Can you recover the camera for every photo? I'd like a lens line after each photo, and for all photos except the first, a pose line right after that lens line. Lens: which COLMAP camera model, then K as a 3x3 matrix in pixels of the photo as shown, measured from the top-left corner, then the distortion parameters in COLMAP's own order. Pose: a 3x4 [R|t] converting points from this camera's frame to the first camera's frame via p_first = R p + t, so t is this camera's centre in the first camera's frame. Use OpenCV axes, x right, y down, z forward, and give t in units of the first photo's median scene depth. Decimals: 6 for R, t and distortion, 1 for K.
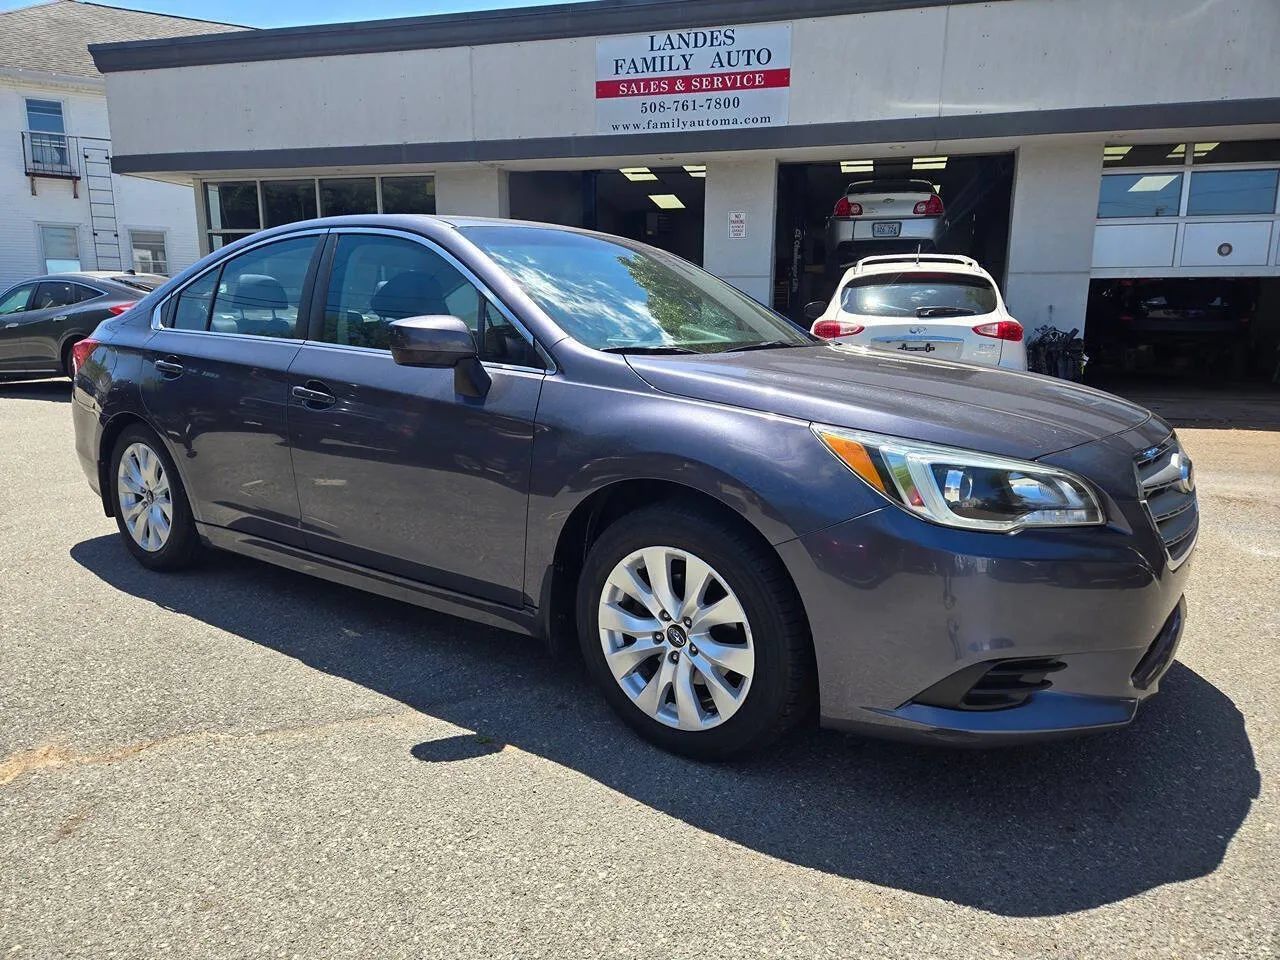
lens RADIAL K [[855.0, 0, 661.5], [0, 855.0, 503.6], [0, 0, 1]] dist [0.067322, -0.056272]
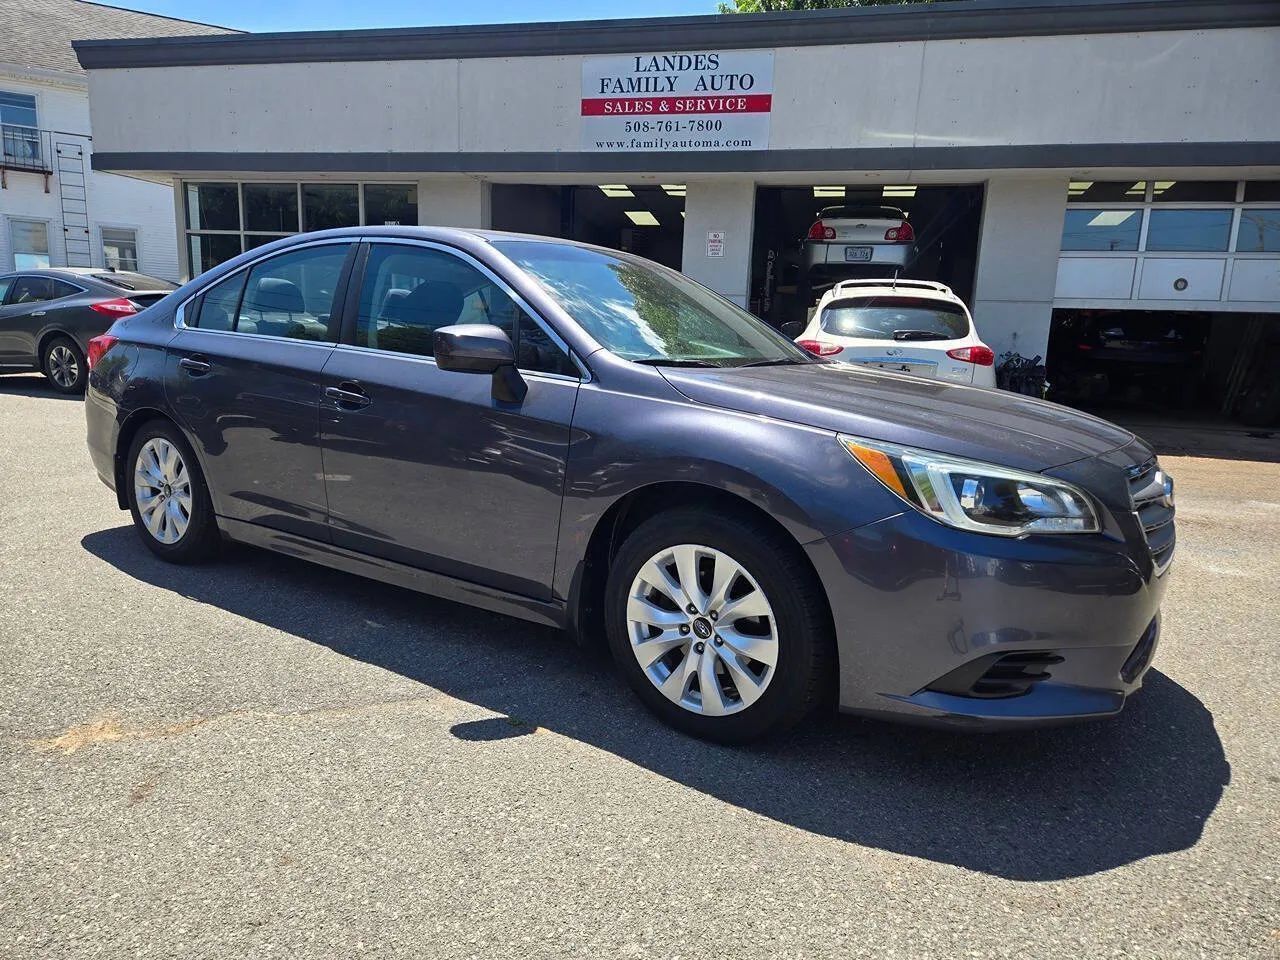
lens RADIAL K [[855.7, 0, 642.3], [0, 855.7, 513.9], [0, 0, 1]] dist [0.069159, -0.055670]
pose [[0.999111, 0.024932, 0.033983, -0.061616], [-0.024756, 0.999678, -0.005596, 0.011875], [-0.034111, 0.004749, 0.999407, -0.048170]]
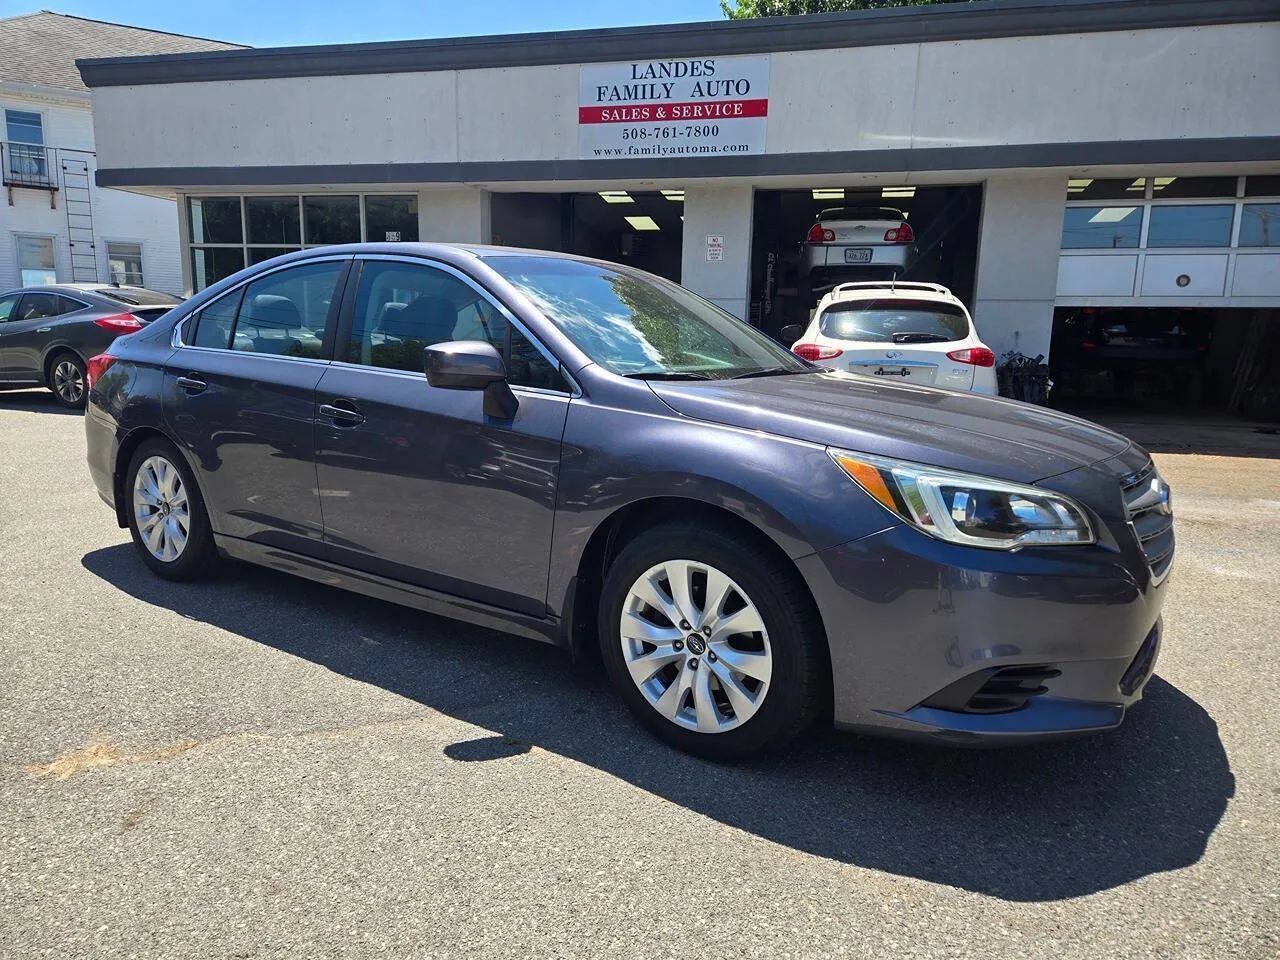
lens RADIAL K [[855.8, 0, 640.7], [0, 855.8, 504.1], [0, 0, 1]] dist [0.068824, -0.055460]
pose [[0.999683, 0.010421, 0.022923, -0.048924], [-0.010019, 0.999795, -0.017601, -0.000312], [-0.023101, 0.017365, 0.999582, -0.045470]]
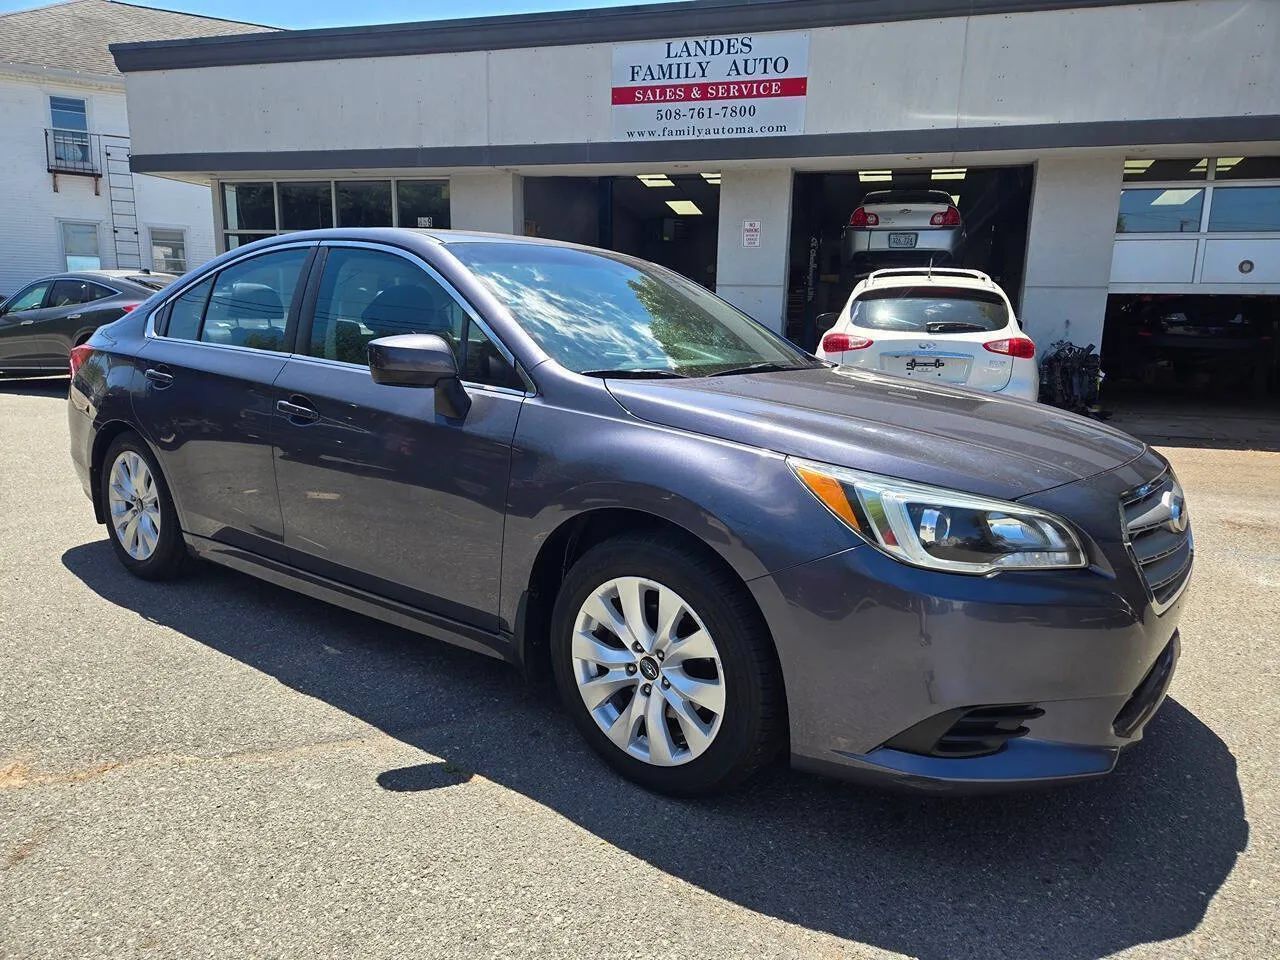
lens RADIAL K [[854.5, 0, 668.0], [0, 854.5, 504.0], [0, 0, 1]] dist [0.067307, -0.056437]
pose [[0.999681, 0.020265, -0.015089, 0.031310], [-0.020287, 0.999793, -0.001298, -0.020046], [0.015060, 0.001603, 0.999885, 0.014299]]
